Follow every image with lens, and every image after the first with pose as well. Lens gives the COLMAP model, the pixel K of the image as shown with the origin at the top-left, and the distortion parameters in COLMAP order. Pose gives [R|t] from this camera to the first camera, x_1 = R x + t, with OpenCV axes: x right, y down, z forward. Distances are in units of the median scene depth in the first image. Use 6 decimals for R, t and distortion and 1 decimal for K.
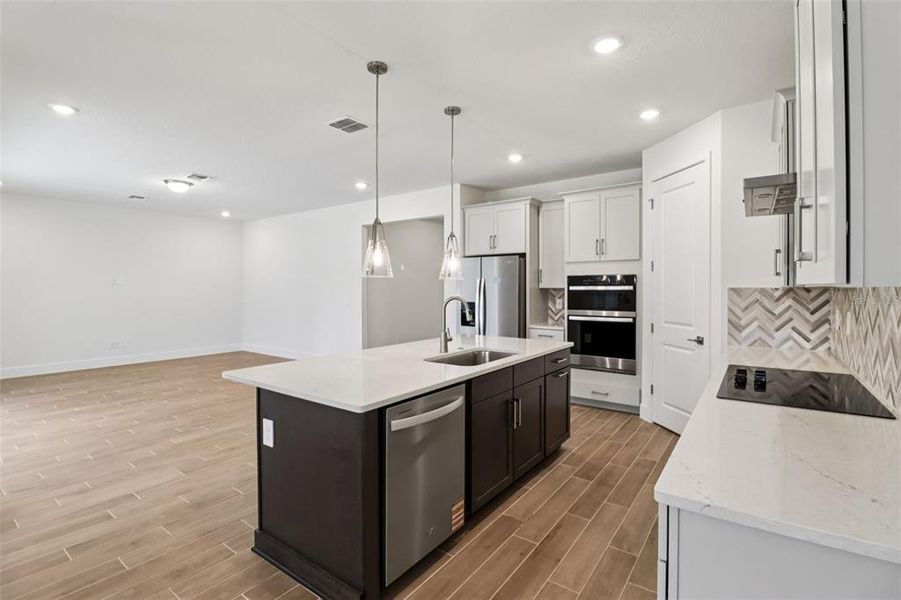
lens RADIAL K [[425.5, 0, 444.8], [0, 425.5, 291.6], [0, 0, 1]] dist [0.002703, -0.013495]
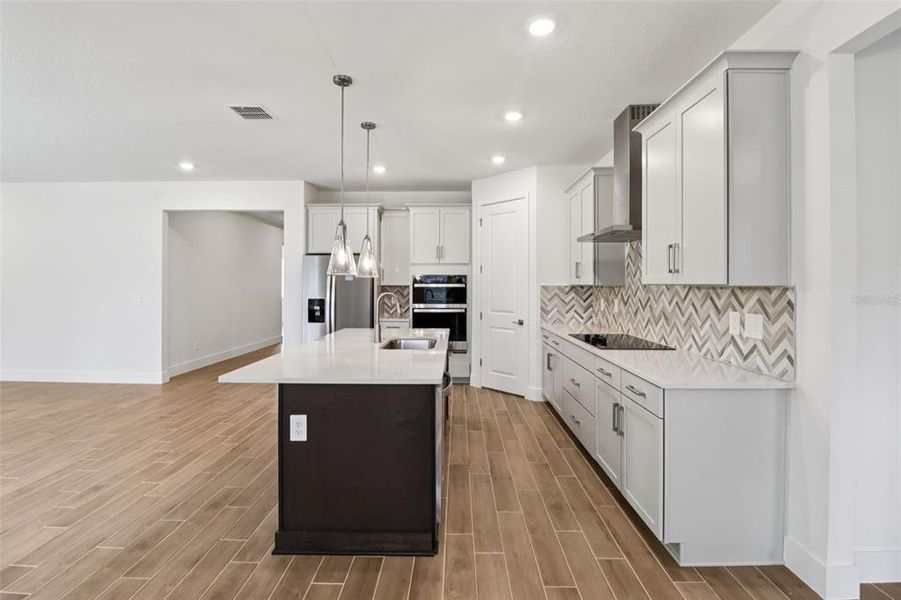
lens RADIAL K [[423.4, 0, 452.8], [0, 423.4, 285.1], [0, 0, 1]] dist [0.000656, -0.014320]
pose [[0.809002, 0.003877, 0.587793, -0.351146], [0.001552, 0.999961, -0.008733, 0.001464], [-0.587804, 0.007977, 0.808964, -0.014801]]
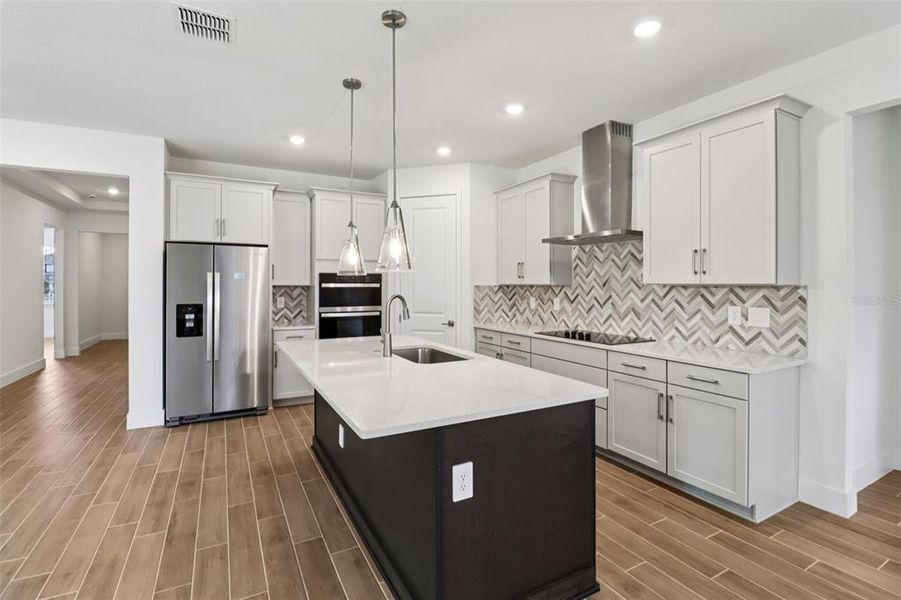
lens RADIAL K [[423.4, 0, 452.8], [0, 423.4, 285.1], [0, 0, 1]] dist [0.000656, -0.014320]
pose [[0.414975, 0.002597, 0.909829, -0.538402], [0.006686, 0.999960, -0.005904, -0.001009], [-0.909808, 0.008533, 0.414941, 0.354779]]
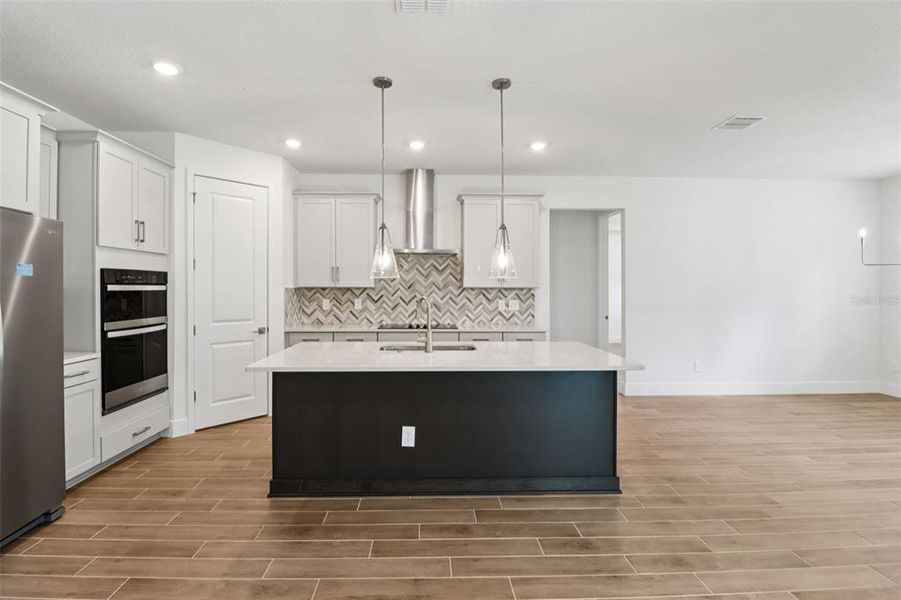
lens RADIAL K [[419.7, 0, 440.5], [0, 419.7, 287.9], [0, 0, 1]] dist [-0.000477, -0.014540]
pose [[-0.626869, 0.000924, 0.779124, -0.558777], [0.007004, 0.999966, 0.004449, -0.008792], [-0.779093, 0.008246, -0.626854, 1.132273]]
